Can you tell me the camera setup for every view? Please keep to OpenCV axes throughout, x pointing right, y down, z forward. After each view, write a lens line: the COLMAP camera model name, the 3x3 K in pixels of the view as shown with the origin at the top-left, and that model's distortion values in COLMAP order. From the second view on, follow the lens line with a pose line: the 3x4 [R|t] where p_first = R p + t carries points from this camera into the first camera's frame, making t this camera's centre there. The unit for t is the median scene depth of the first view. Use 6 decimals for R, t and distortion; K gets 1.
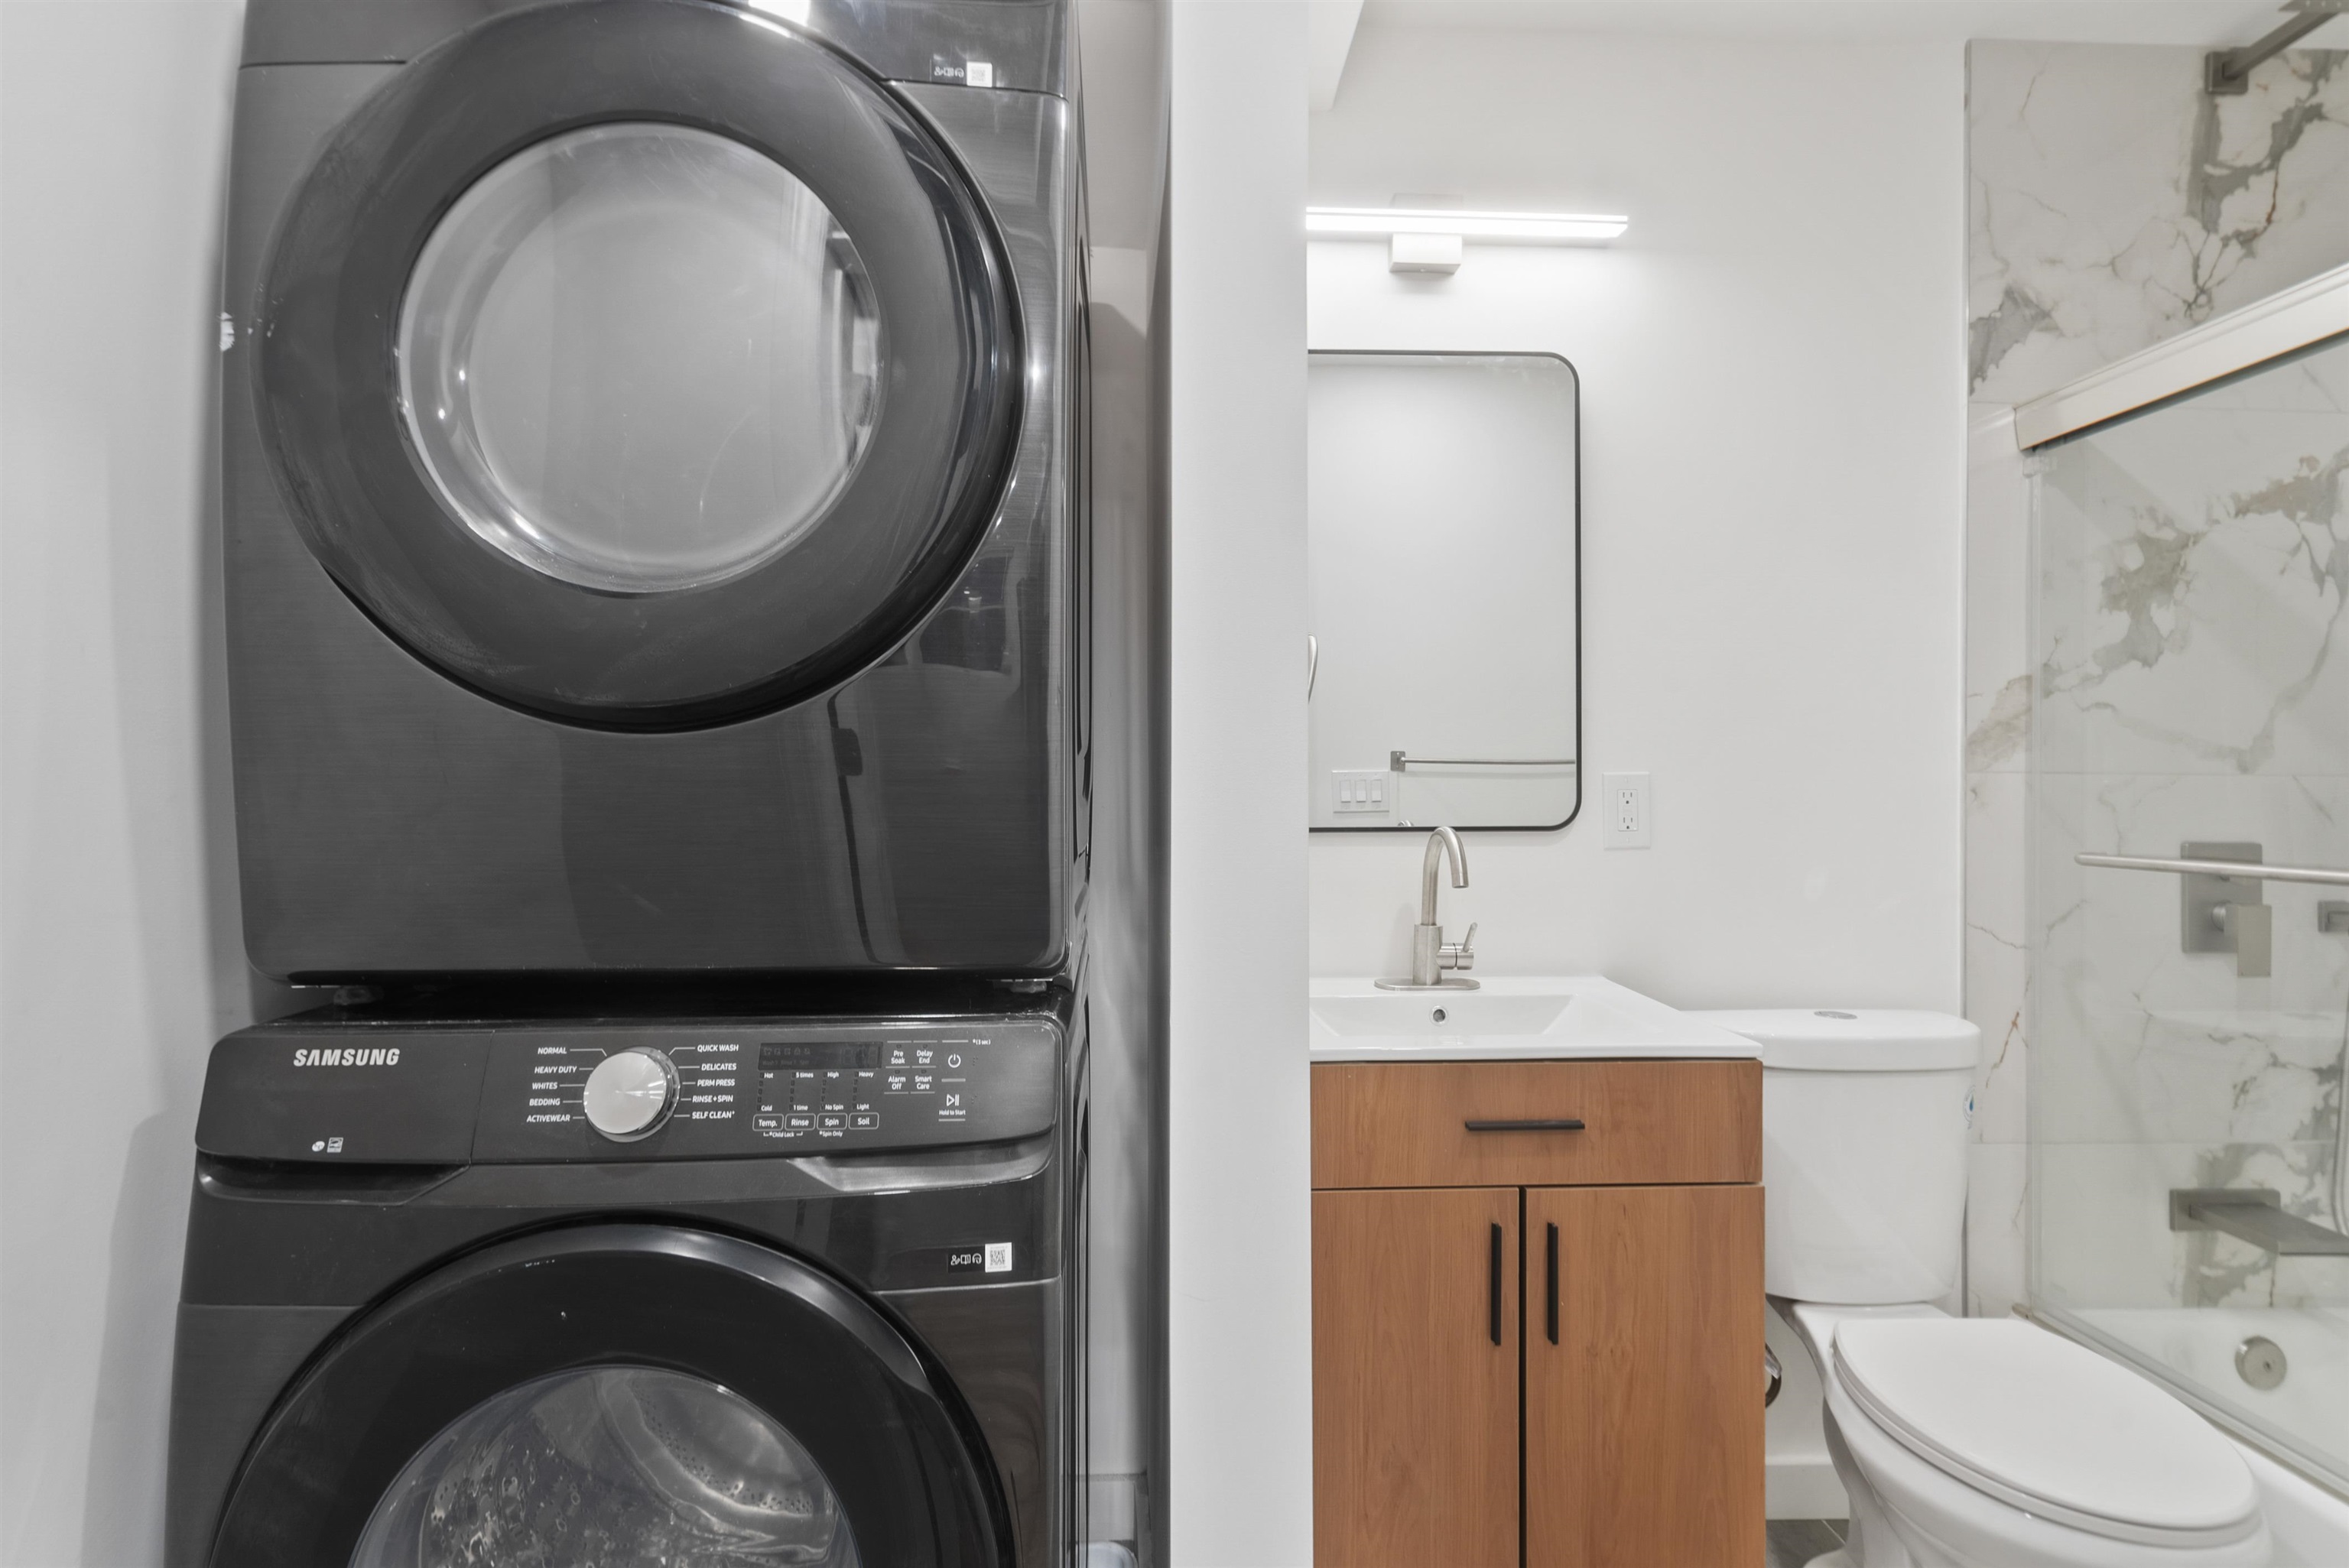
lens RADIAL K [[1190.5, 0, 1171.7], [0, 1190.5, 779.4], [0, 0, 1]] dist [-0.000291, 0.005276]
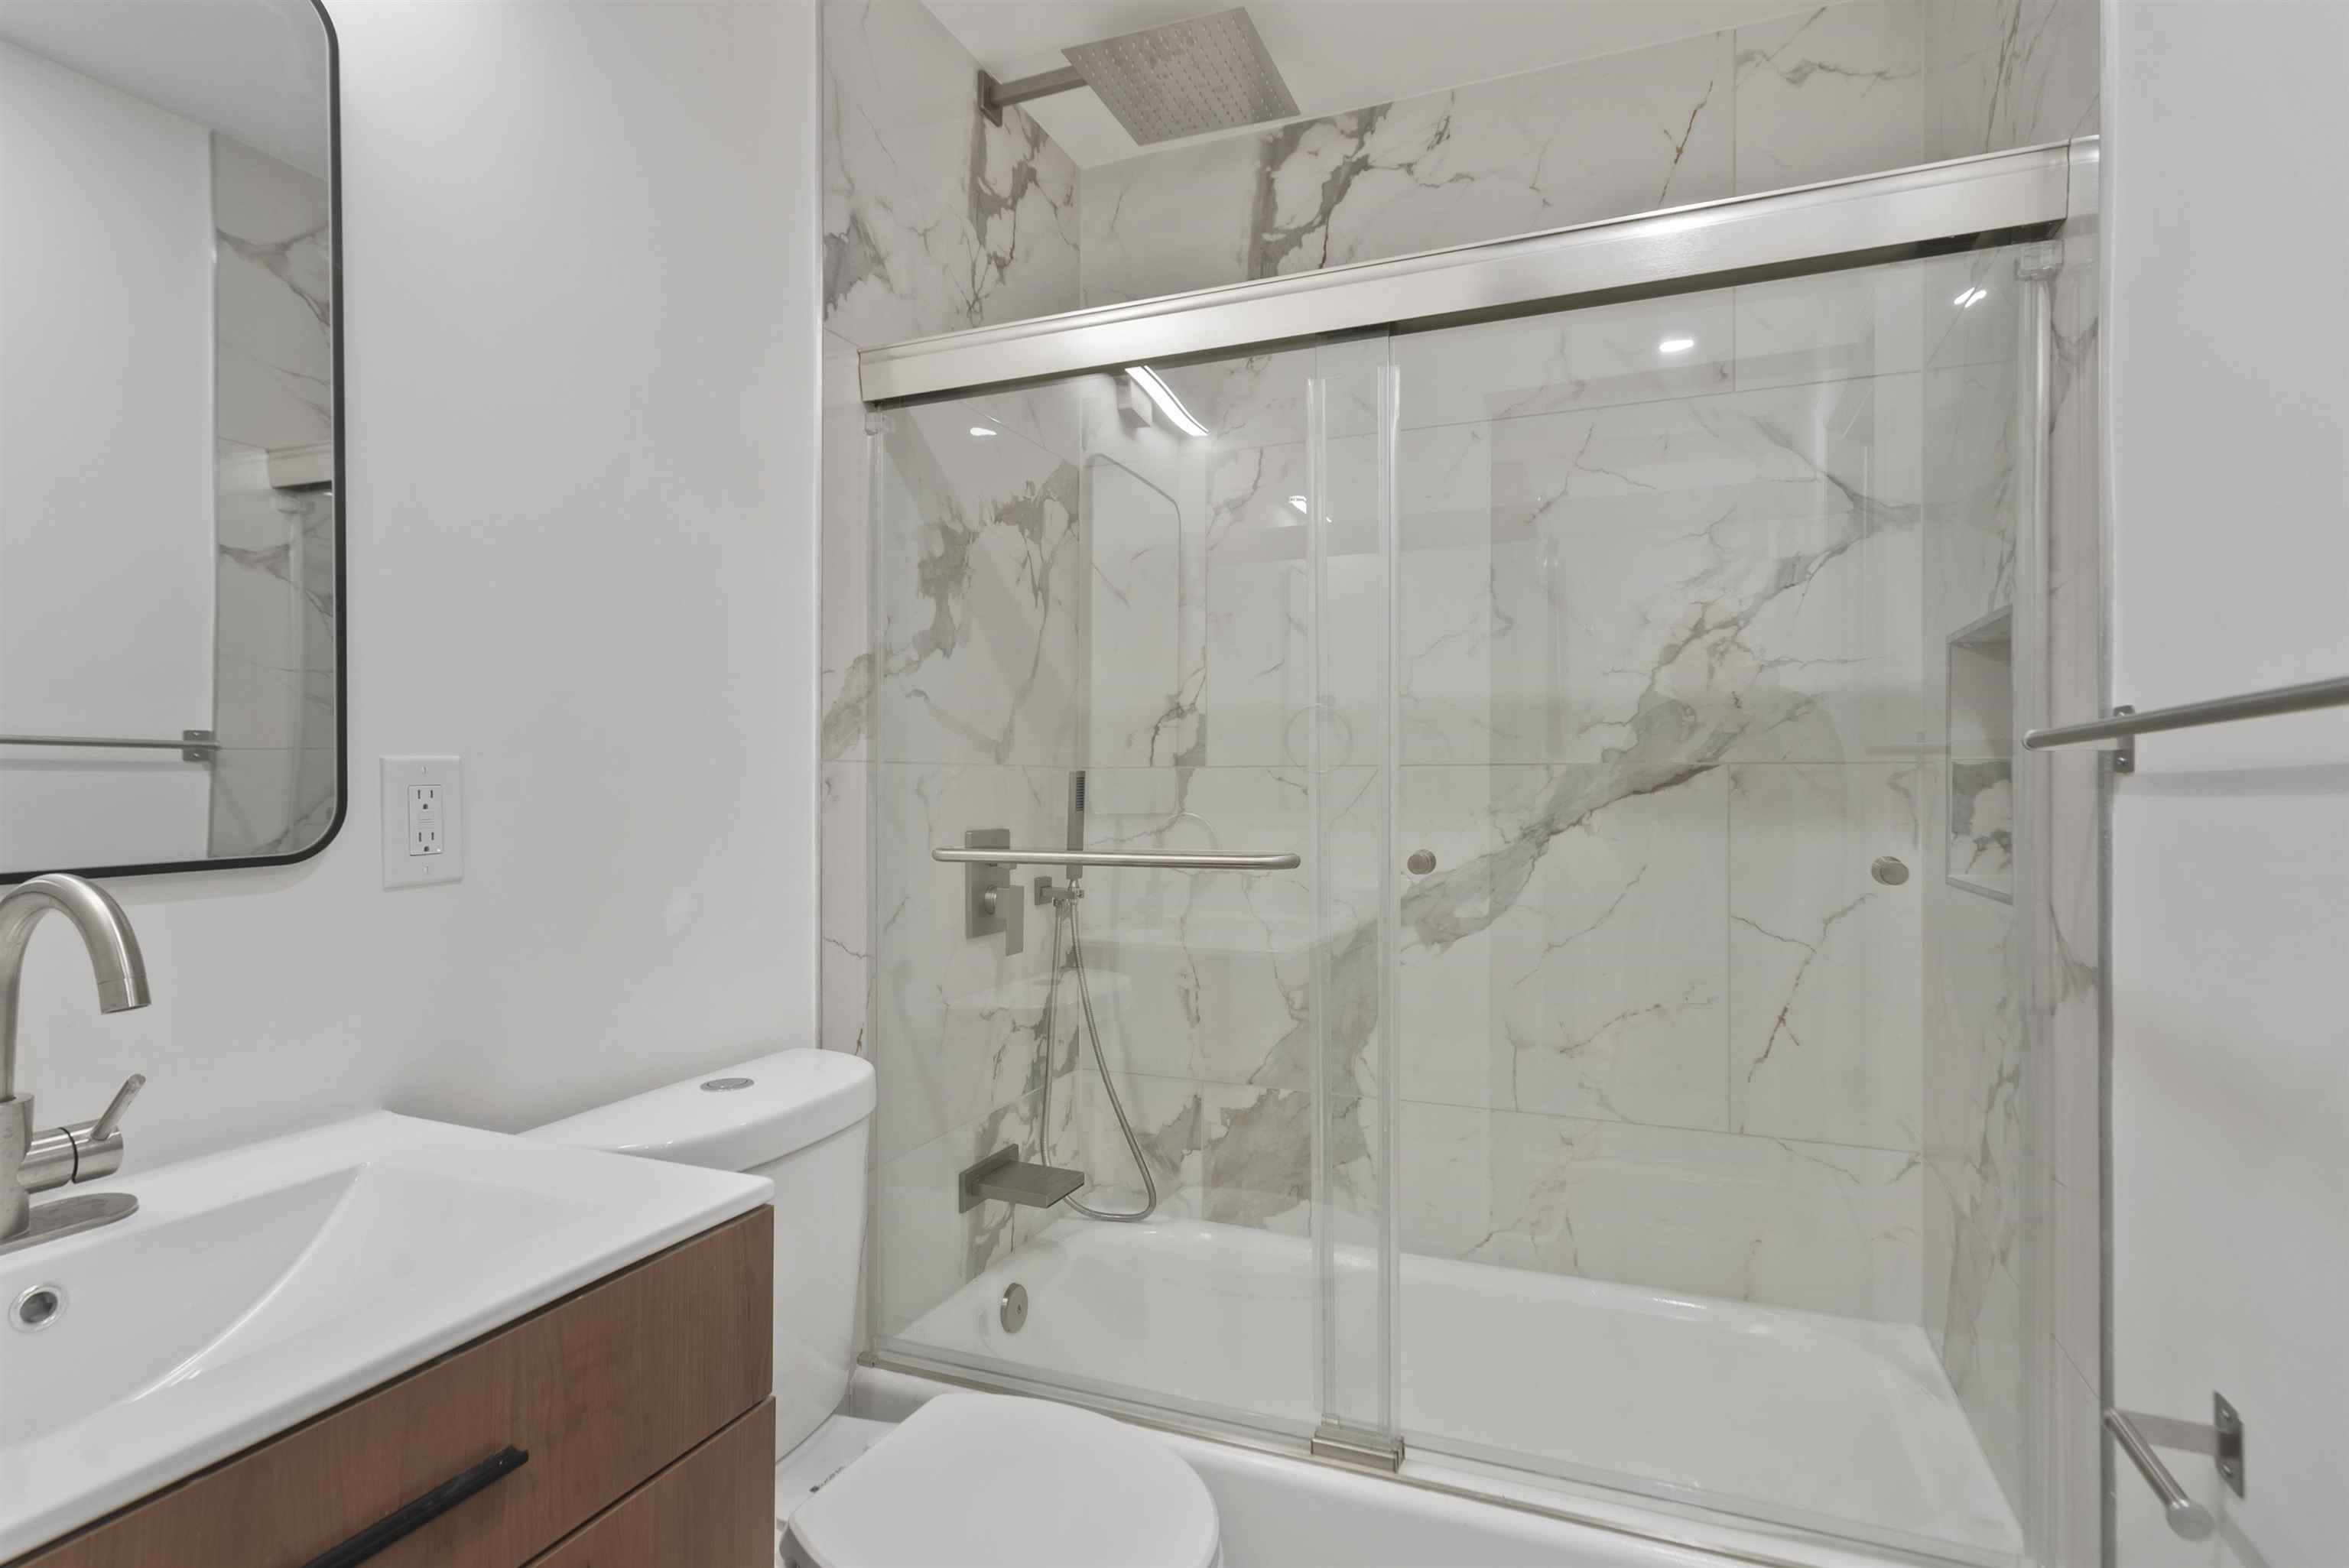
lens RADIAL K [[1190.5, 0, 1194.0], [0, 1190.5, 780.9], [0, 0, 1]] dist [-0.000291, 0.005276]
pose [[0.439786, -0.006916, 0.898076, 0.016064], [0.004885, 0.999974, 0.005309, 0.004883], [-0.898089, 0.002052, 0.439808, 0.379447]]
